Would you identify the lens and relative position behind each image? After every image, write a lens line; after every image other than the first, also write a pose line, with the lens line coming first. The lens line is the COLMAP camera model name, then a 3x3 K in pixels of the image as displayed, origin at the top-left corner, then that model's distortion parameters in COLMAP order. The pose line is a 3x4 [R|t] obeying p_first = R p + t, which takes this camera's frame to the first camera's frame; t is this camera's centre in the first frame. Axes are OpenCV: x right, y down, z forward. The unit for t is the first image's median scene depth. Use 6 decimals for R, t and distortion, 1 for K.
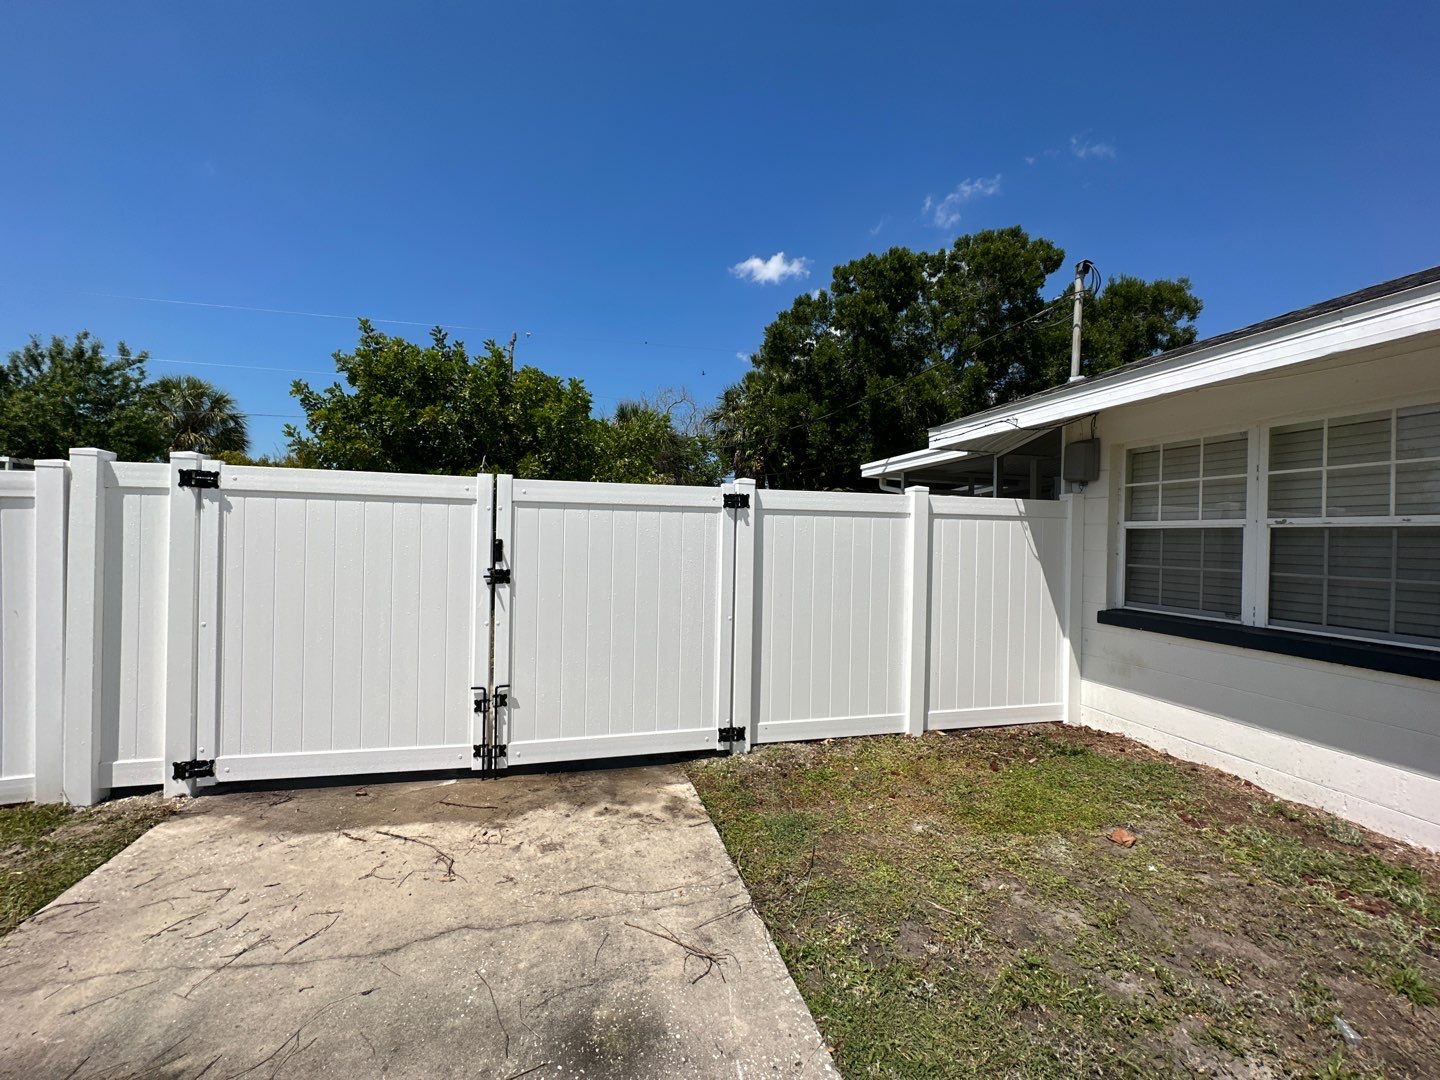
lens RADIAL K [[578.0, 0, 721.7], [0, 578.0, 540.4], [0, 0, 1]] dist [-0.001452, 0.000929]
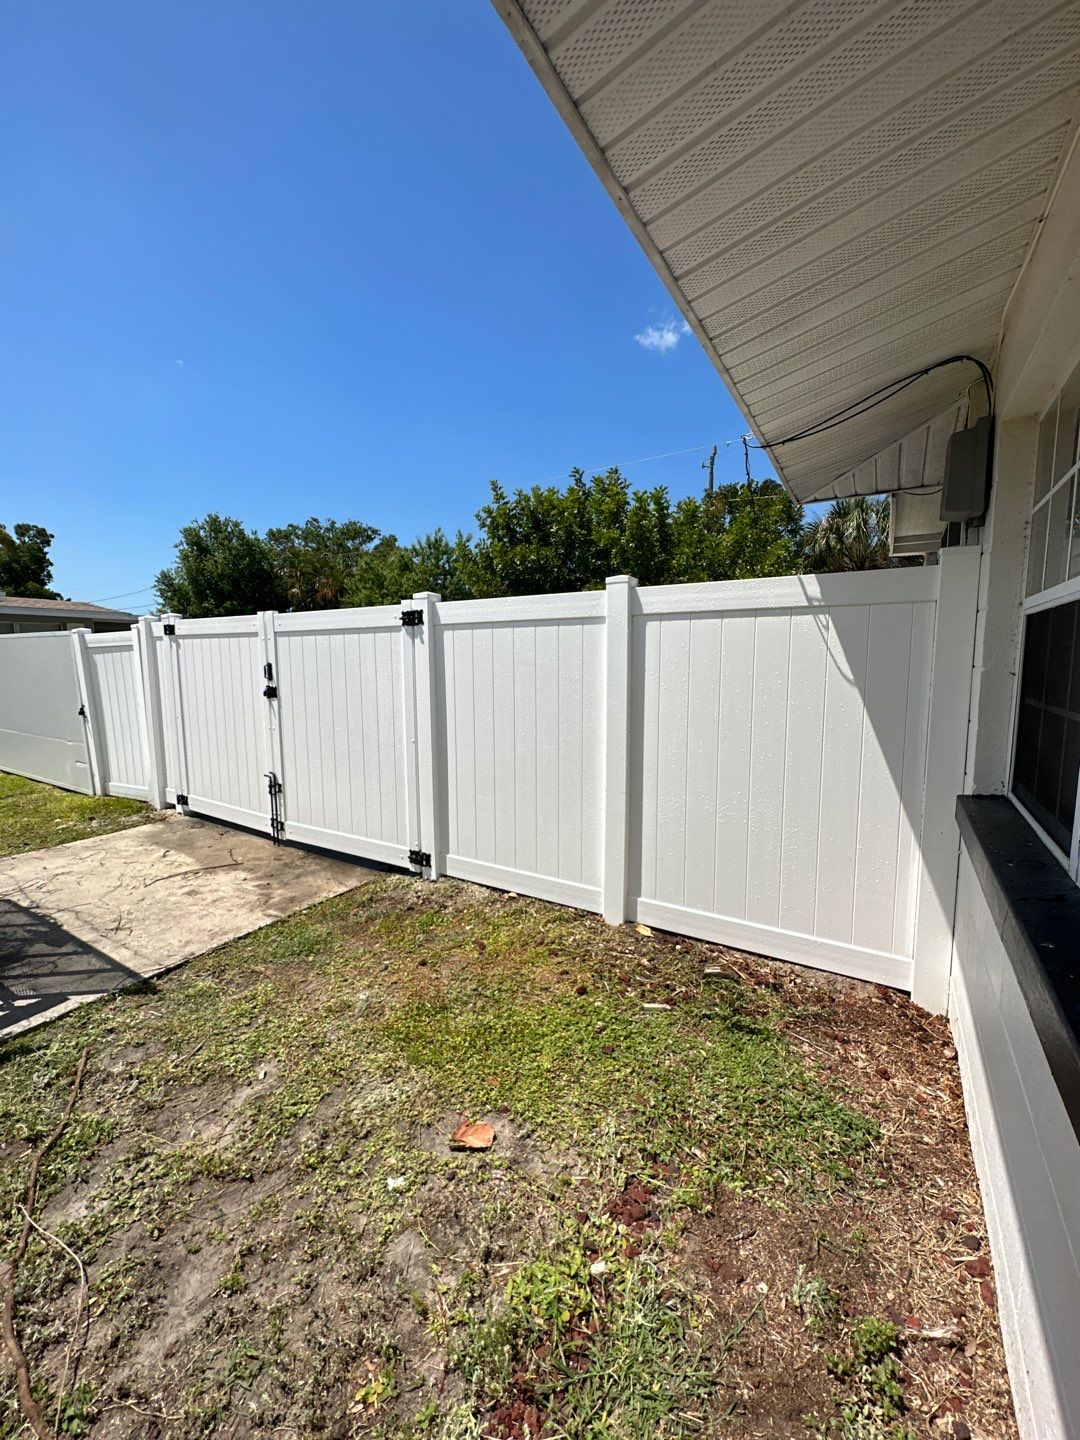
lens RADIAL K [[578.0, 0, 537.0], [0, 578.0, 723.5], [0, 0, 1]] dist [-0.001452, 0.000929]
pose [[0.689841, 0.060152, -0.721458, 0.874308], [0.015785, 0.995056, 0.098056, 0.013903], [0.723789, -0.079031, 0.685480, 0.500542]]
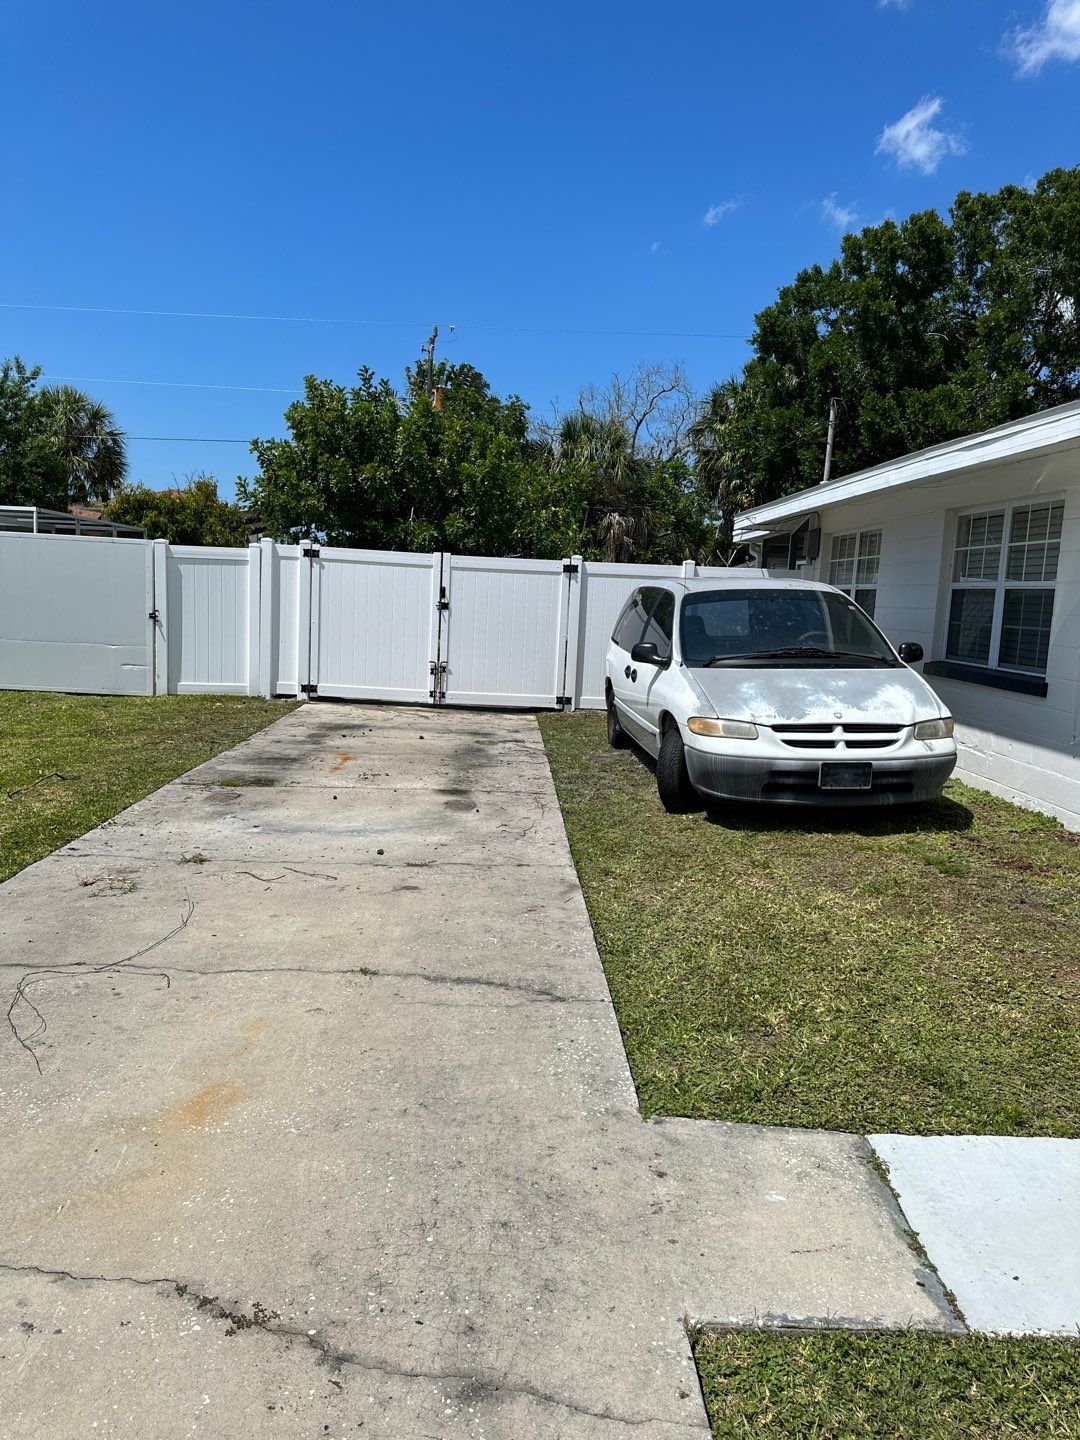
lens RADIAL K [[1030.8, 0, 545.6], [0, 1030.8, 725.7], [0, 0, 1]] dist [0.110249, -0.016114]
pose [[0.974581, 0.055105, -0.217154, 0.676996], [-0.030319, 0.992802, 0.115865, 0.045941], [0.221976, -0.106336, 0.969237, -2.172624]]
